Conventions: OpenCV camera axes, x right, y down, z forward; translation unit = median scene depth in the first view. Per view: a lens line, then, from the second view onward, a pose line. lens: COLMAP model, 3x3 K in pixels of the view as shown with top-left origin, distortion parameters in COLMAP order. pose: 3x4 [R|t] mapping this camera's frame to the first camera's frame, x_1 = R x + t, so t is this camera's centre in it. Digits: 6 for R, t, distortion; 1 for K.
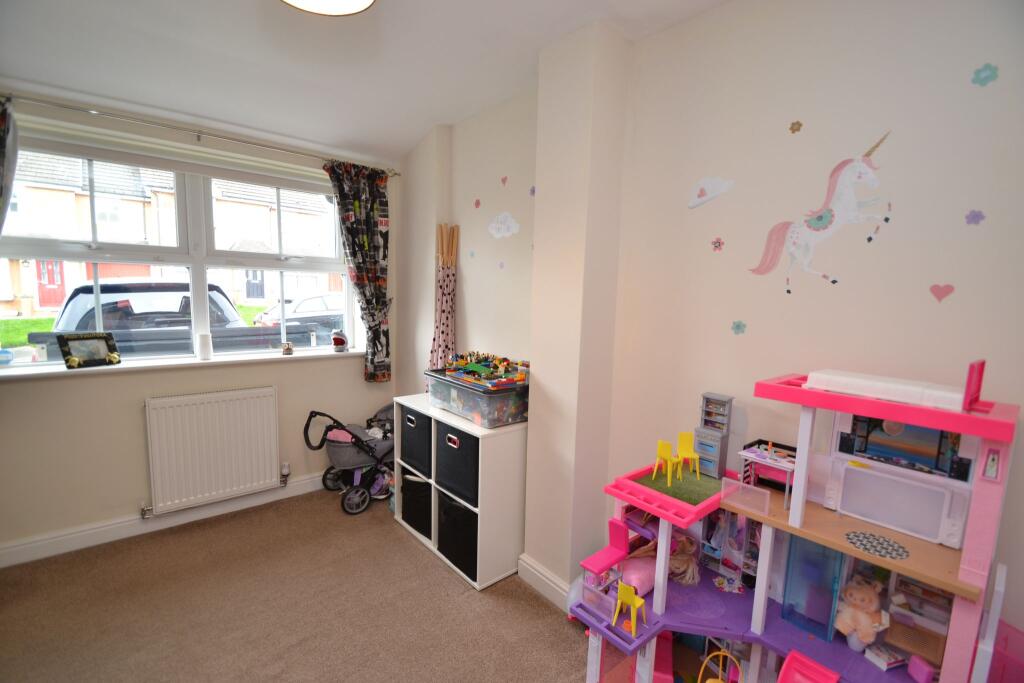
lens RADIAL K [[456.6, 0, 504.6], [0, 456.6, 347.5], [0, 0, 1]] dist [0.018688, -0.019477]
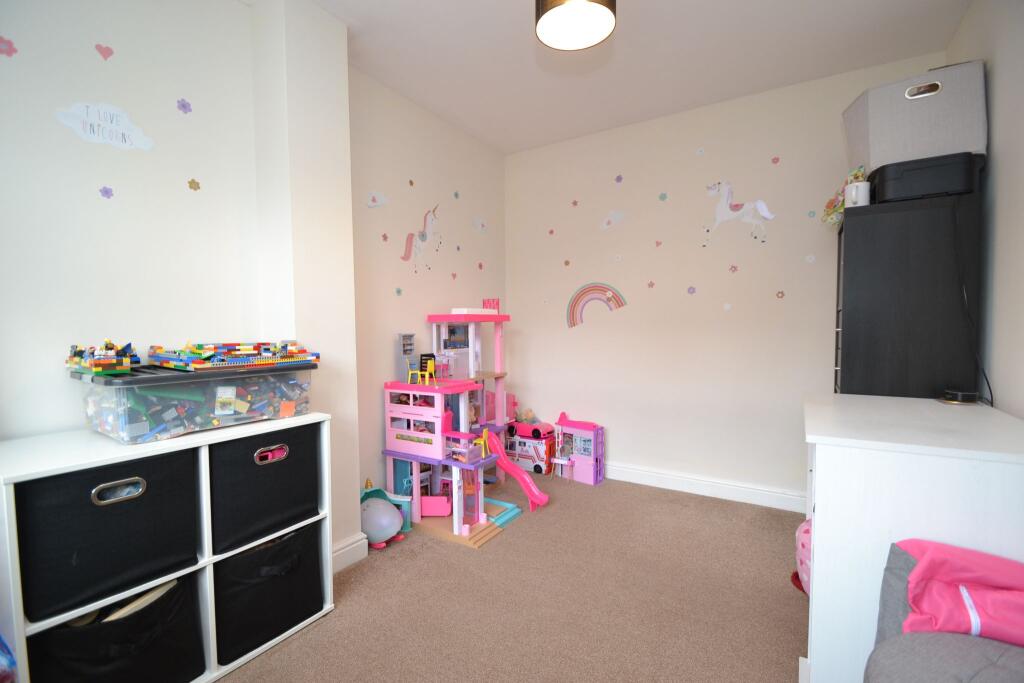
lens RADIAL K [[456.6, 0, 504.6], [0, 456.6, 347.5], [0, 0, 1]] dist [0.018688, -0.019477]
pose [[-0.296368, -0.066822, 0.952733, -1.162239], [0.118510, 0.987267, 0.106110, 0.023999], [-0.947693, 0.144356, -0.284676, 1.135293]]
